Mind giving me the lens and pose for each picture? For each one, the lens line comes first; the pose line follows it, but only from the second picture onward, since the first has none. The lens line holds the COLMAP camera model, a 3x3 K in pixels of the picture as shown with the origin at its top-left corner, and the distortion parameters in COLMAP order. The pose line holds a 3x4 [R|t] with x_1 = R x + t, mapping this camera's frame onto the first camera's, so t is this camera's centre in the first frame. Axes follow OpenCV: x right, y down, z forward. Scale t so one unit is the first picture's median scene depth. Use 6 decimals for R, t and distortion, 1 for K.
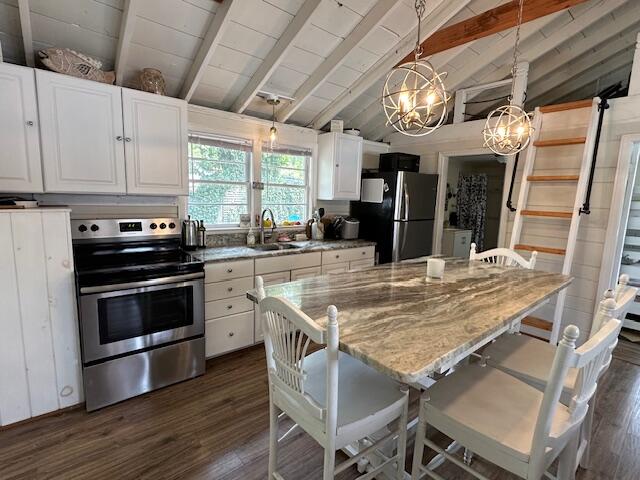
lens RADIAL K [[316.0, 0, 321.1], [0, 316.0, 238.4], [0, 0, 1]] dist [-0.010634, 0.003834]
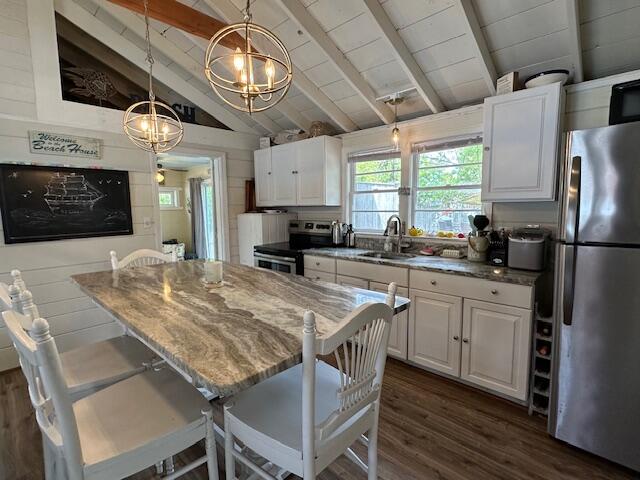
lens RADIAL K [[316.0, 0, 318.3], [0, 316.0, 240.5], [0, 0, 1]] dist [-0.010634, 0.003834]
pose [[0.103861, 0.071466, -0.992021, 0.768630], [-0.115727, 0.991509, 0.059313, -0.051063], [0.987836, 0.108643, 0.111250, 0.702193]]
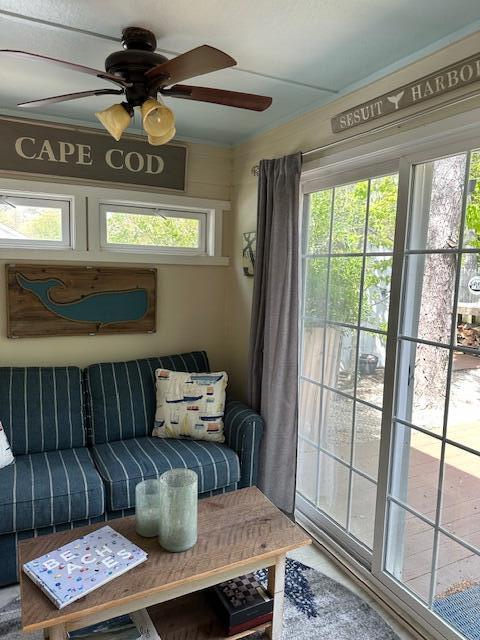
lens RADIAL K [[454.8, 0, 240.2], [0, 454.8, 321.7], [0, 0, 1]] dist [0.046844, -0.037954]
pose [[-0.238303, 0.081781, -0.967741, -0.425878], [-0.160761, 0.979380, 0.122351, -0.033731], [0.957793, 0.184732, -0.220242, 0.297529]]
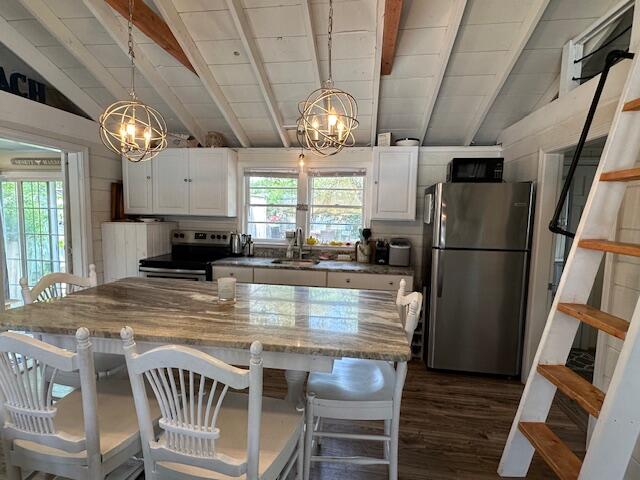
lens RADIAL K [[316.0, 0, 320.5], [0, 316.0, 240.2], [0, 0, 1]] dist [-0.010634, 0.003834]
pose [[0.667608, 0.048465, -0.742934, 0.726981], [-0.101003, 0.994549, -0.025883, -0.030008], [0.737630, 0.092319, 0.668864, 0.330212]]
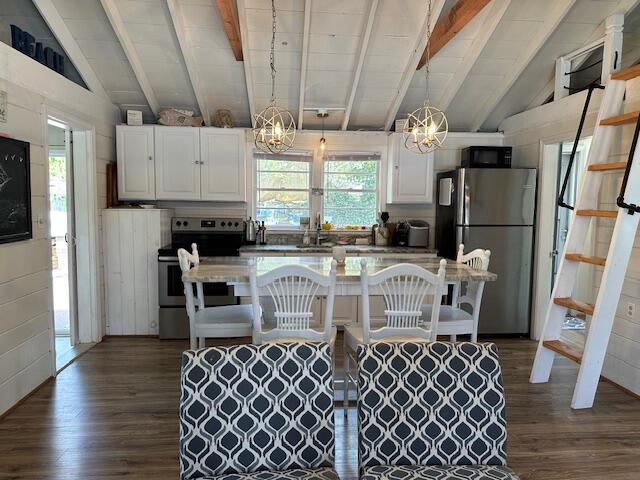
lens RADIAL K [[454.8, 0, 323.0], [0, 454.8, 240.6], [0, 0, 1]] dist [0.046844, -0.037954]
pose [[0.820498, 0.025023, -0.571102, 0.762133], [-0.061502, 0.997107, -0.044671, 0.075478], [0.568332, 0.071776, 0.819663, -0.276500]]
